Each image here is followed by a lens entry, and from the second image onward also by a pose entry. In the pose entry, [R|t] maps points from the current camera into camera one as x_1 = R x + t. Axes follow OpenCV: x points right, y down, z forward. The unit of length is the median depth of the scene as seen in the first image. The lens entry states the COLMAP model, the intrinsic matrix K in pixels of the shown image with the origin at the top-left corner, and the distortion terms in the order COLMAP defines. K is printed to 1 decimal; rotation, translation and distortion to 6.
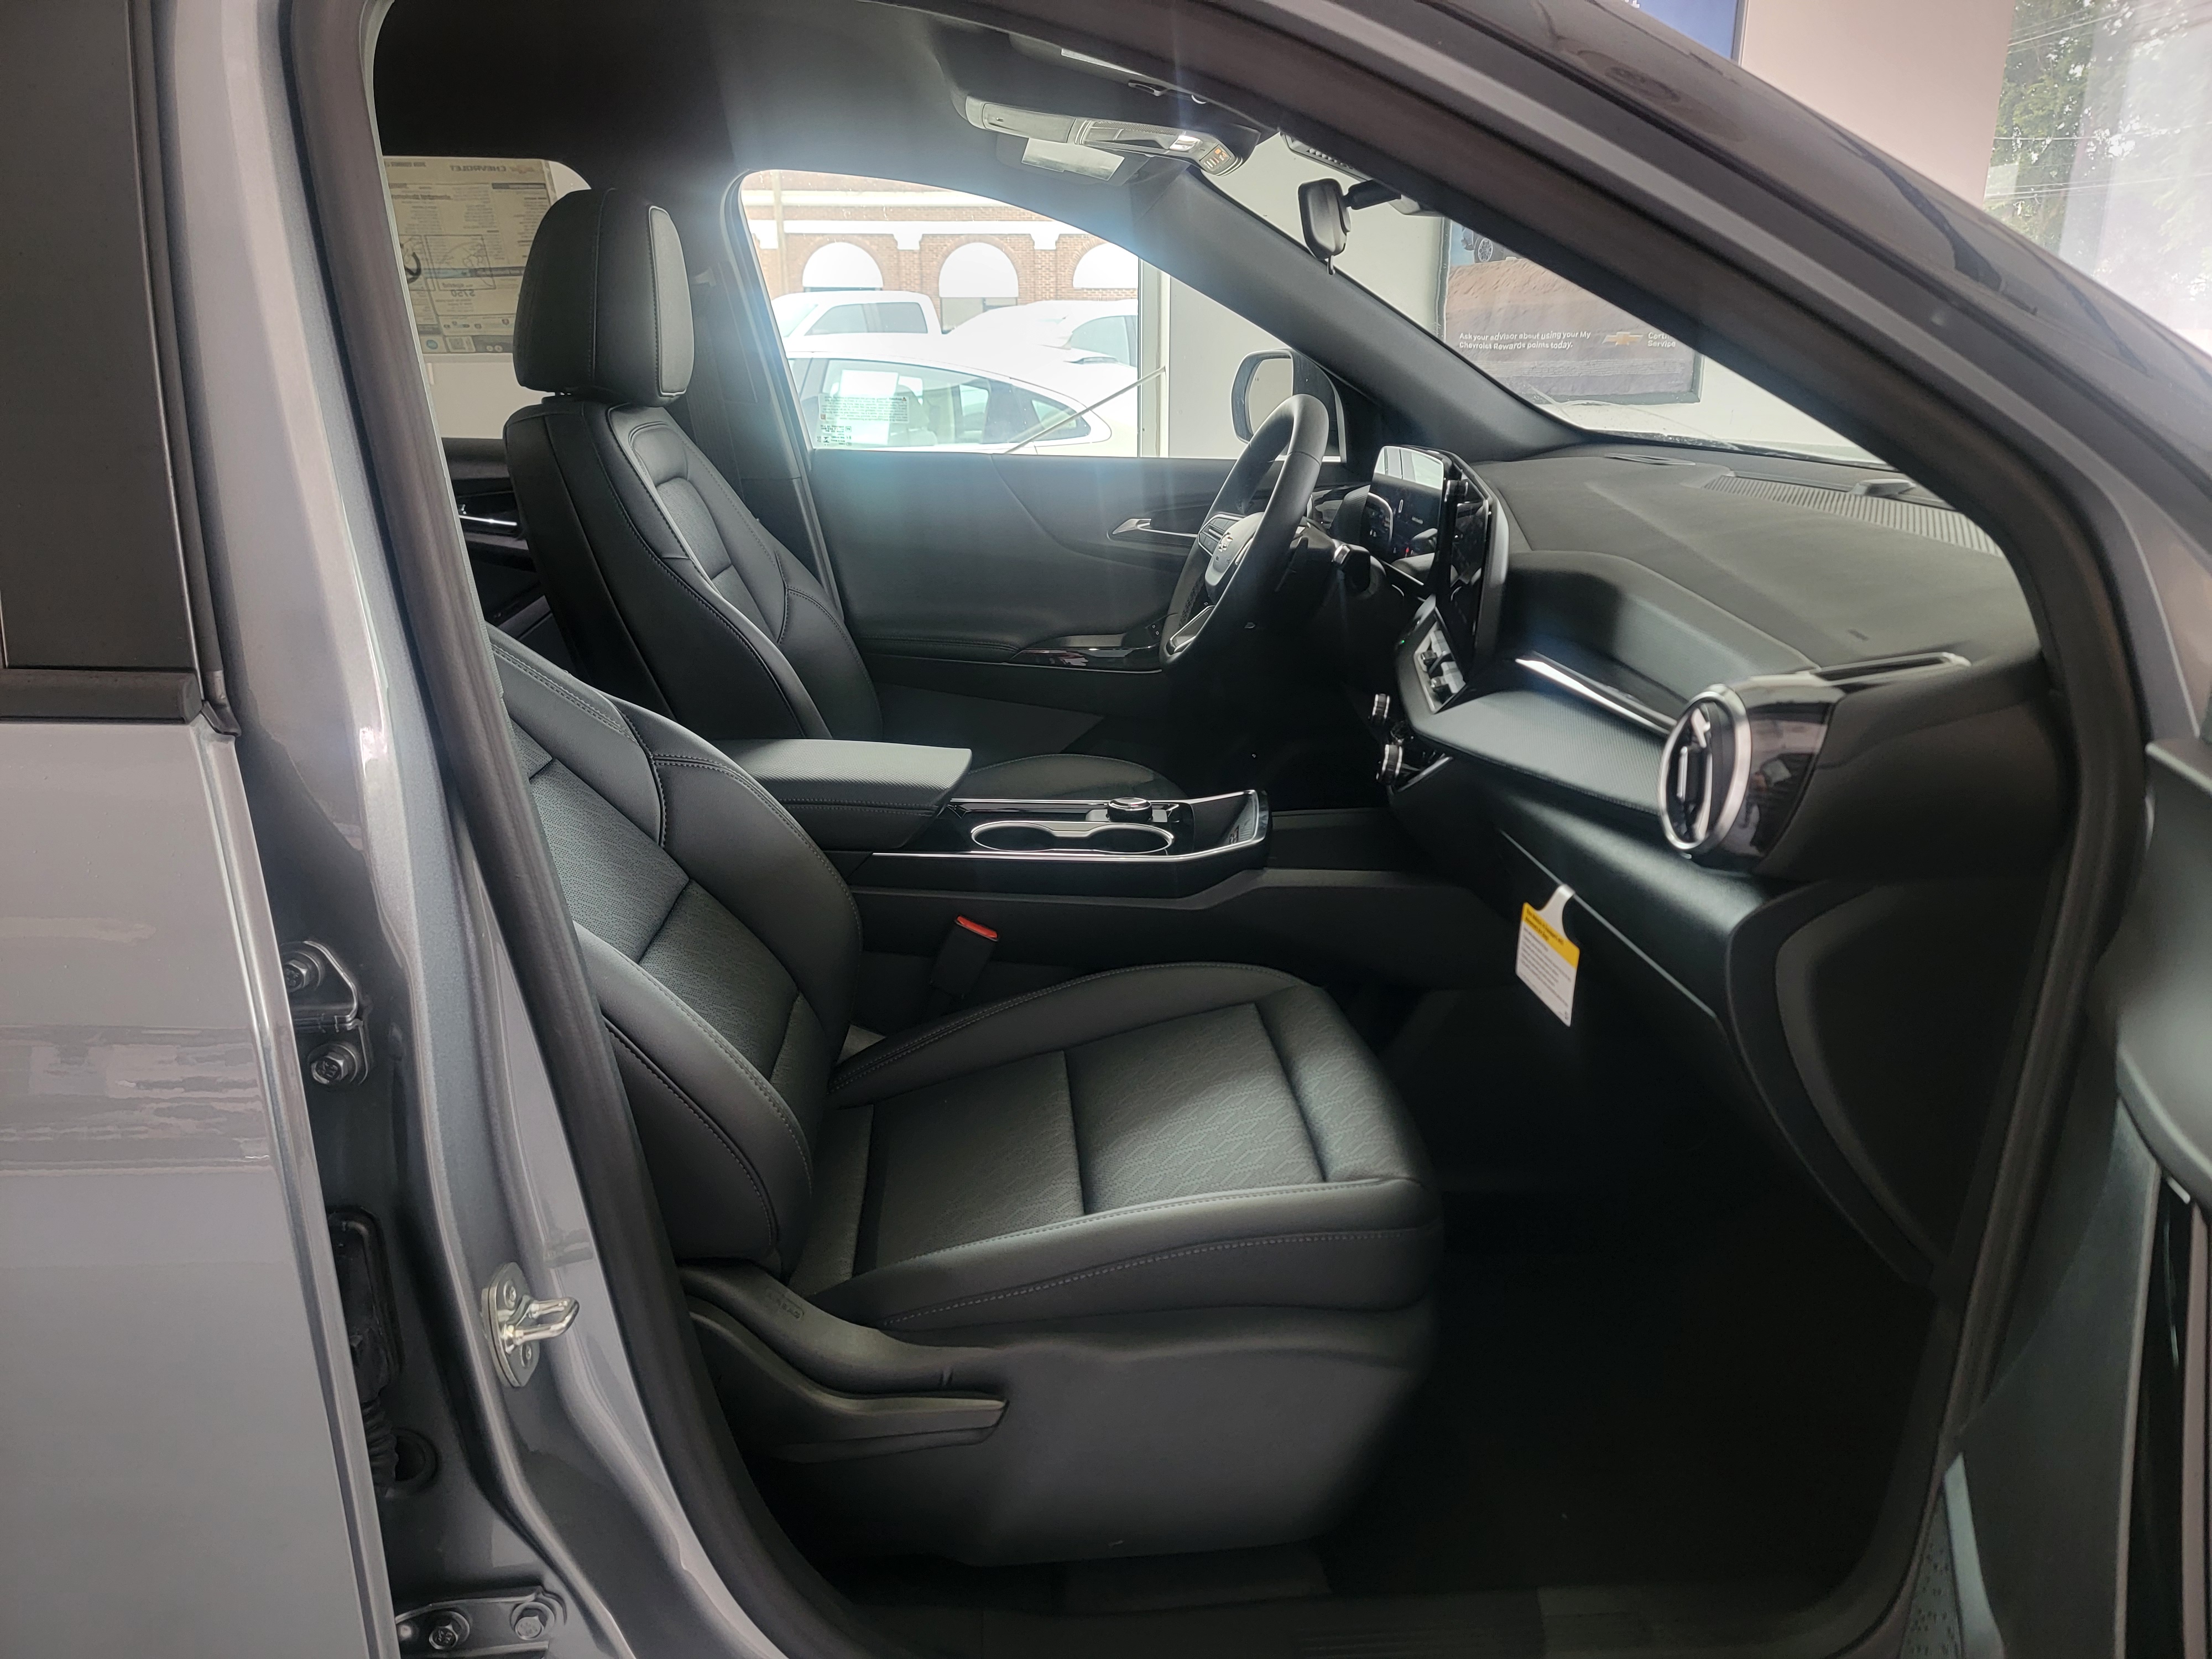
lens RADIAL K [[1548.5, 0, 1109.2], [0, 1548.5, 817.9], [0, 0, 1]] dist [0.079398, -0.064731]
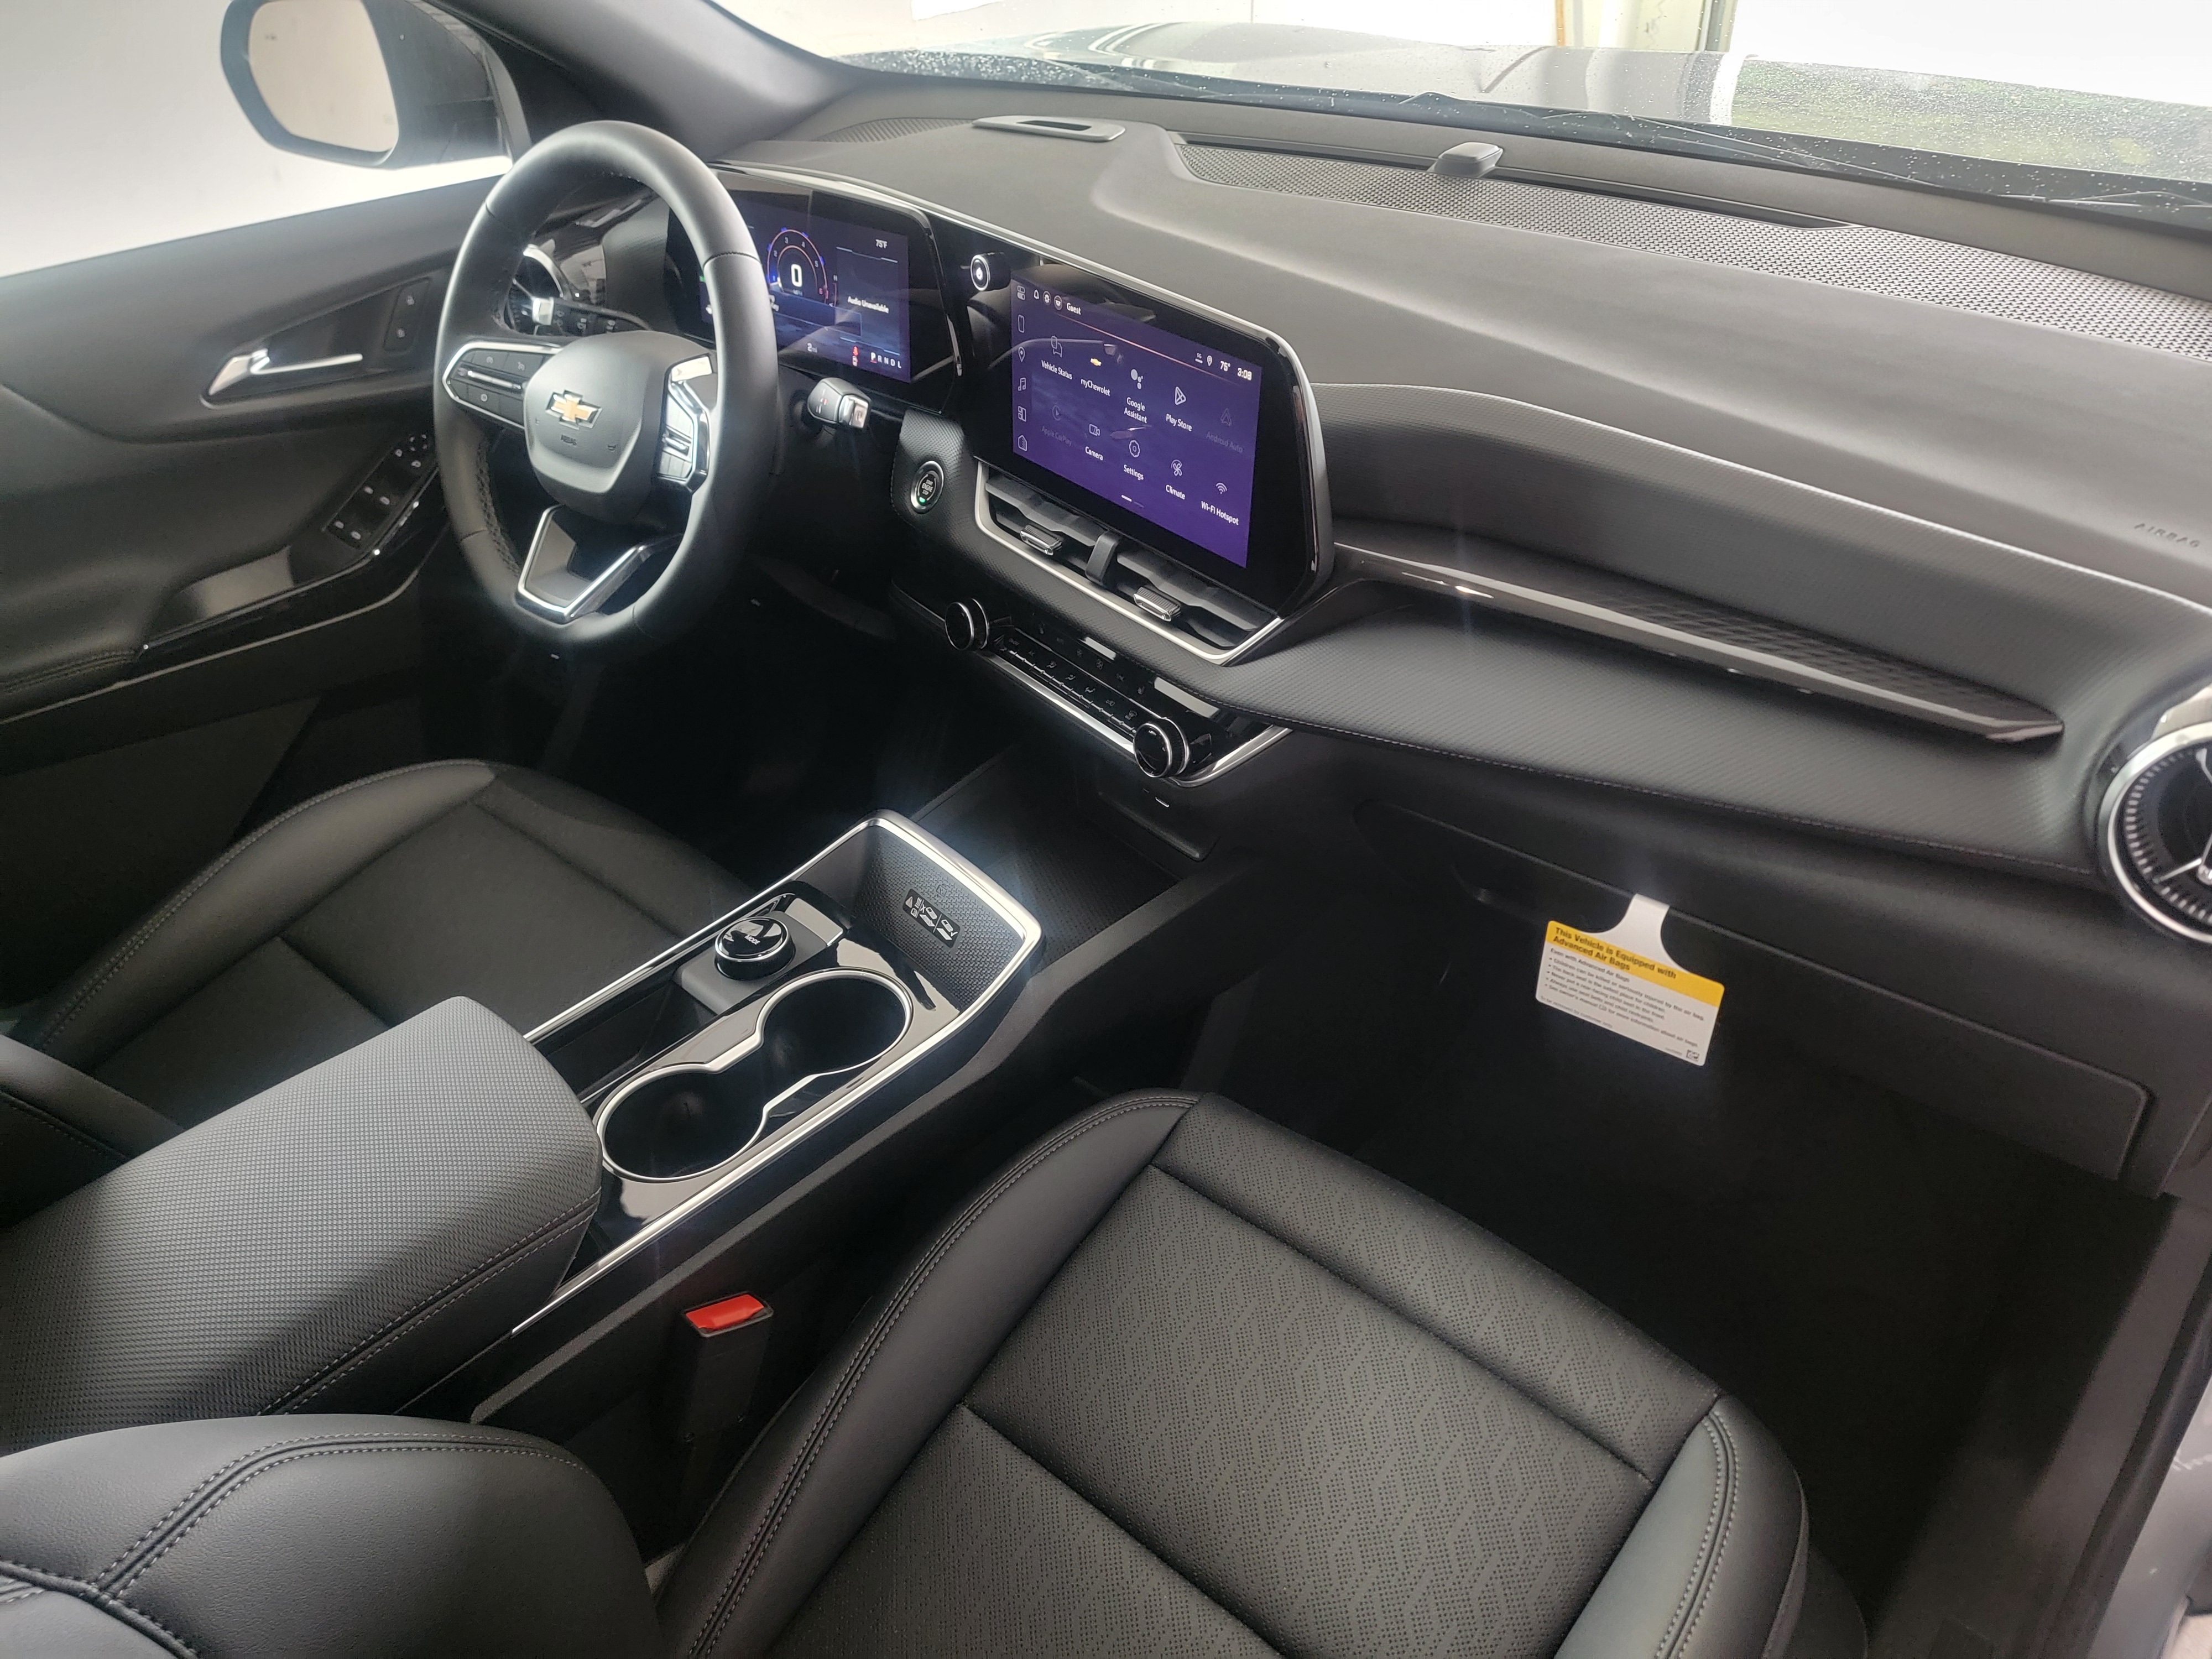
lens RADIAL K [[1527.7, 0, 1110.4], [0, 1527.7, 841.4], [0, 0, 1]] dist [0.089705, -0.062301]
pose [[0.693601, -0.441341, 0.569329, -0.275163], [0.239066, 0.886575, 0.396020, -0.316444], [-0.679533, -0.138573, 0.720439, 0.619579]]
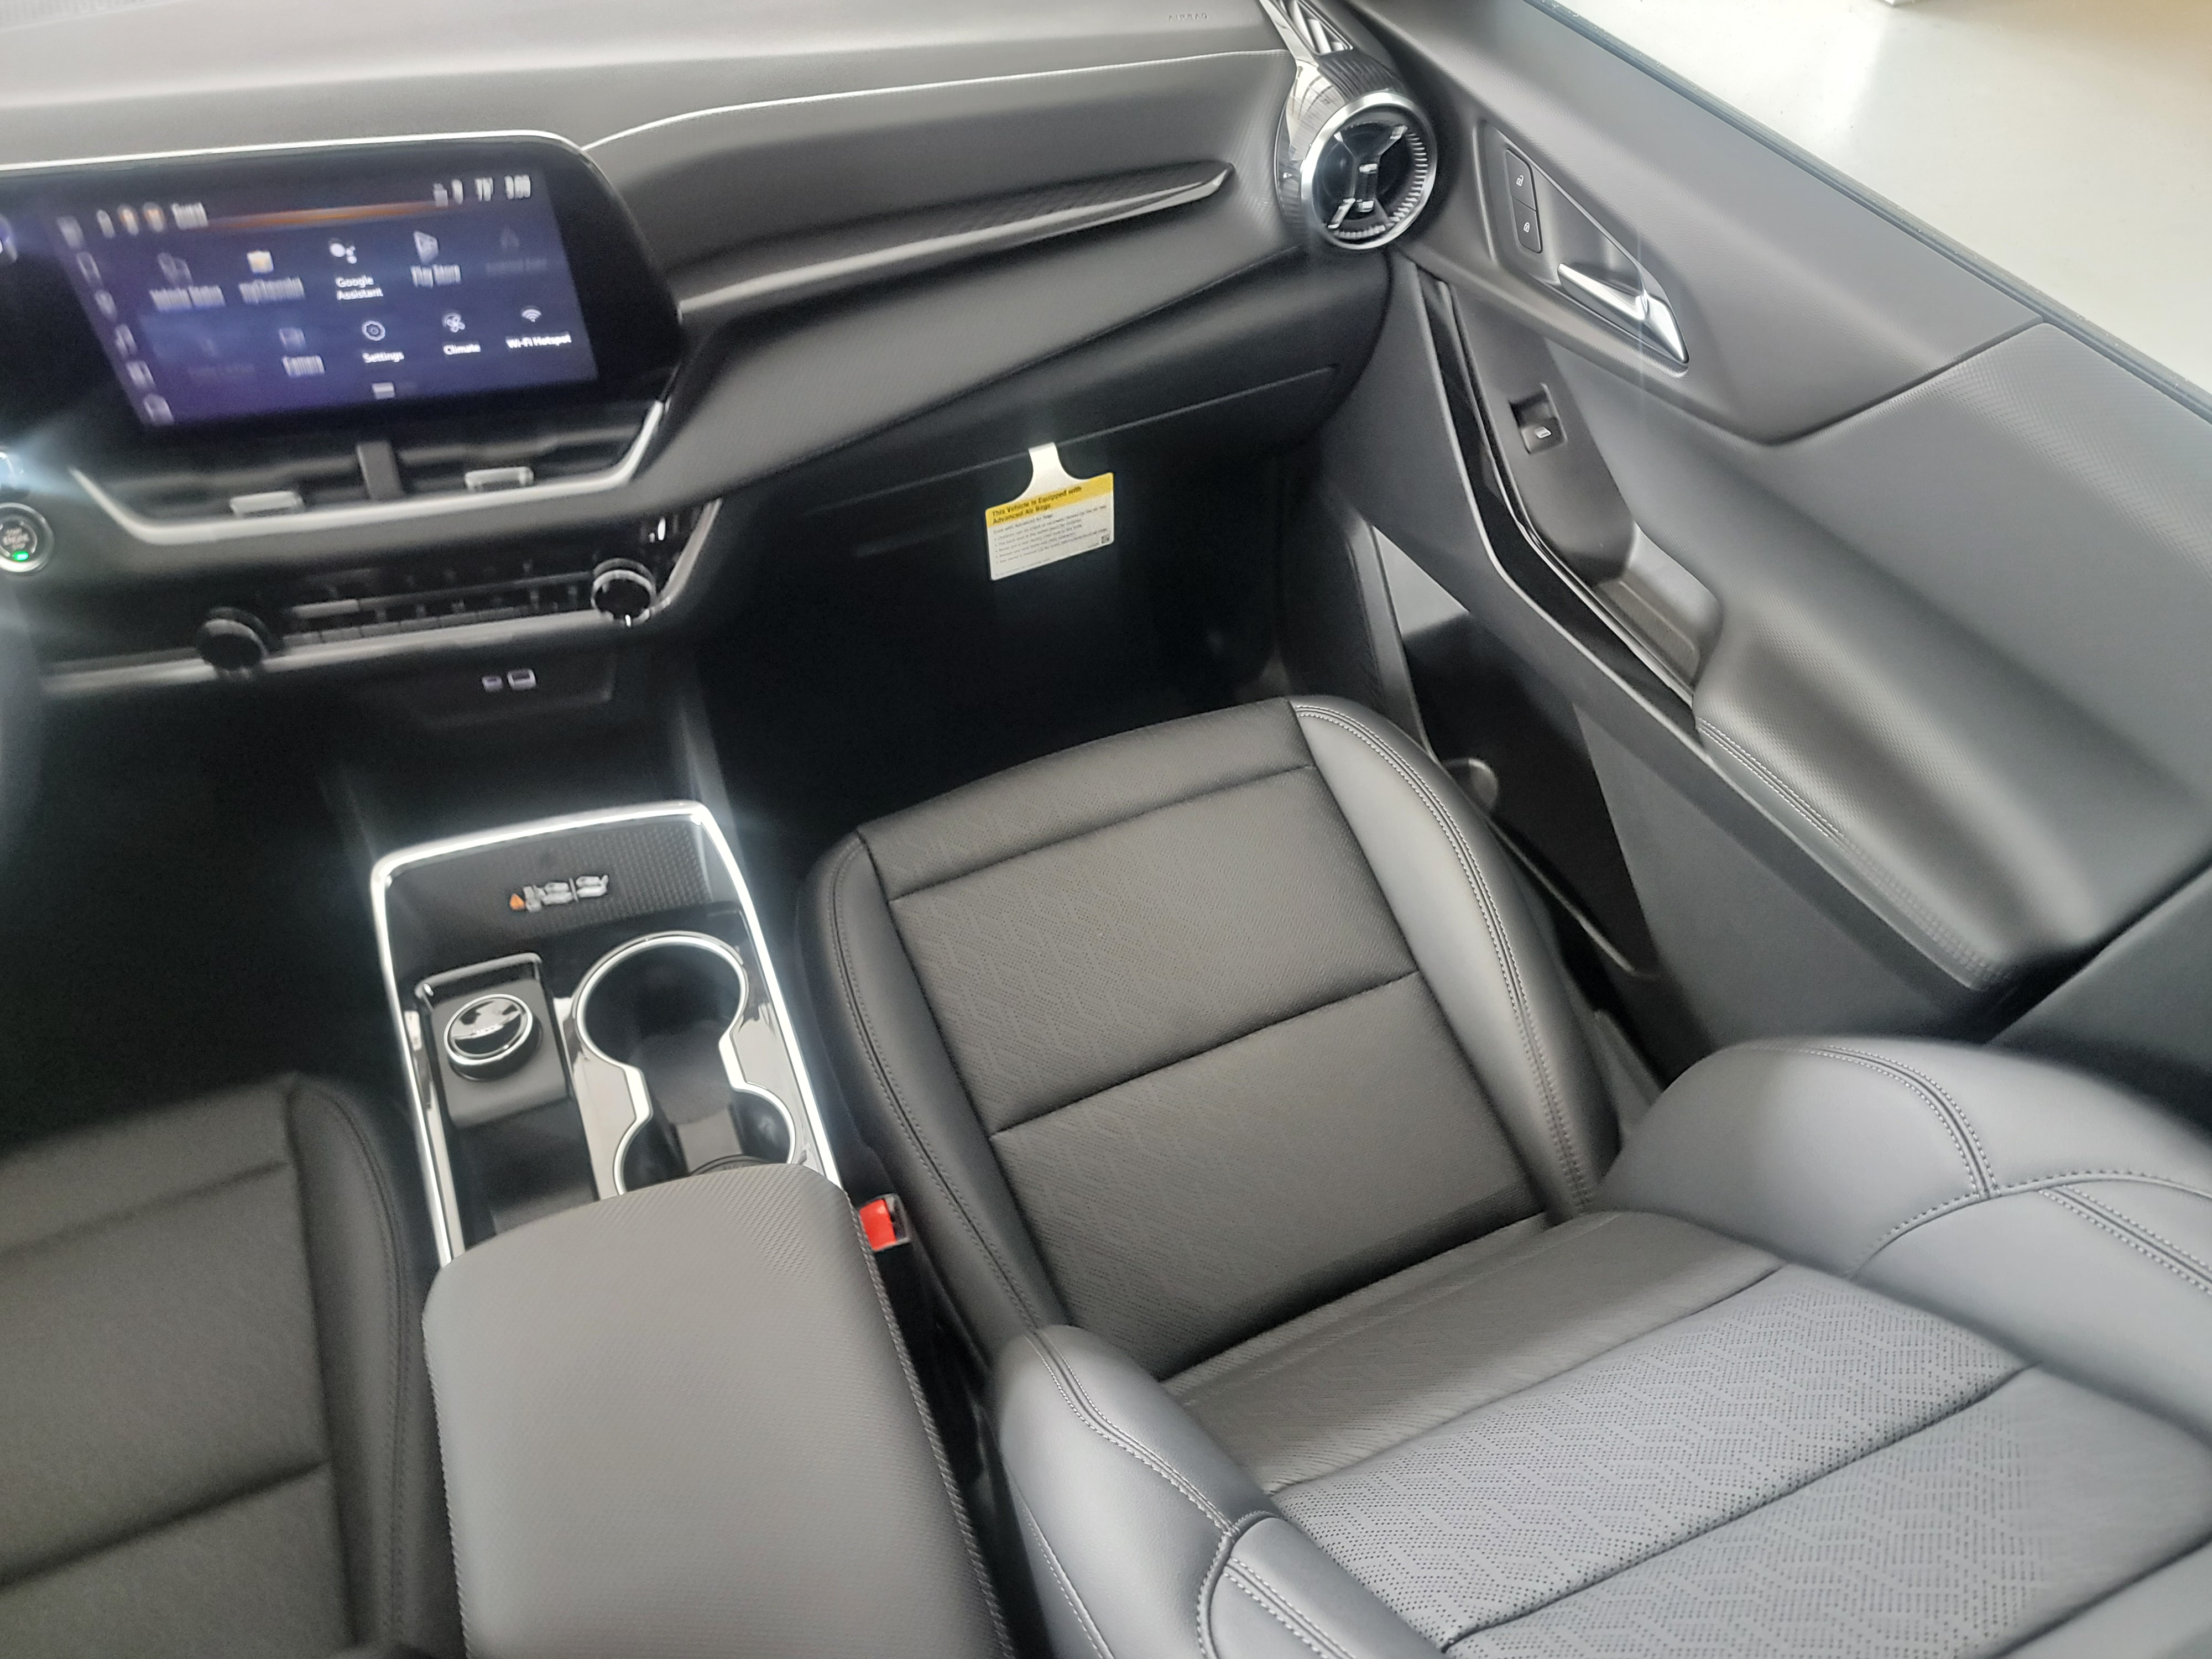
lens RADIAL K [[1561.0, 0, 1143.3], [0, 1561.0, 839.0], [0, 0, 1]] dist [0.067595, -0.062034]
pose [[-0.356404, -0.700820, 0.617921, -0.451205], [0.263678, 0.559025, 0.786107, -0.521606], [-0.896354, 0.443104, -0.014448, 1.013084]]
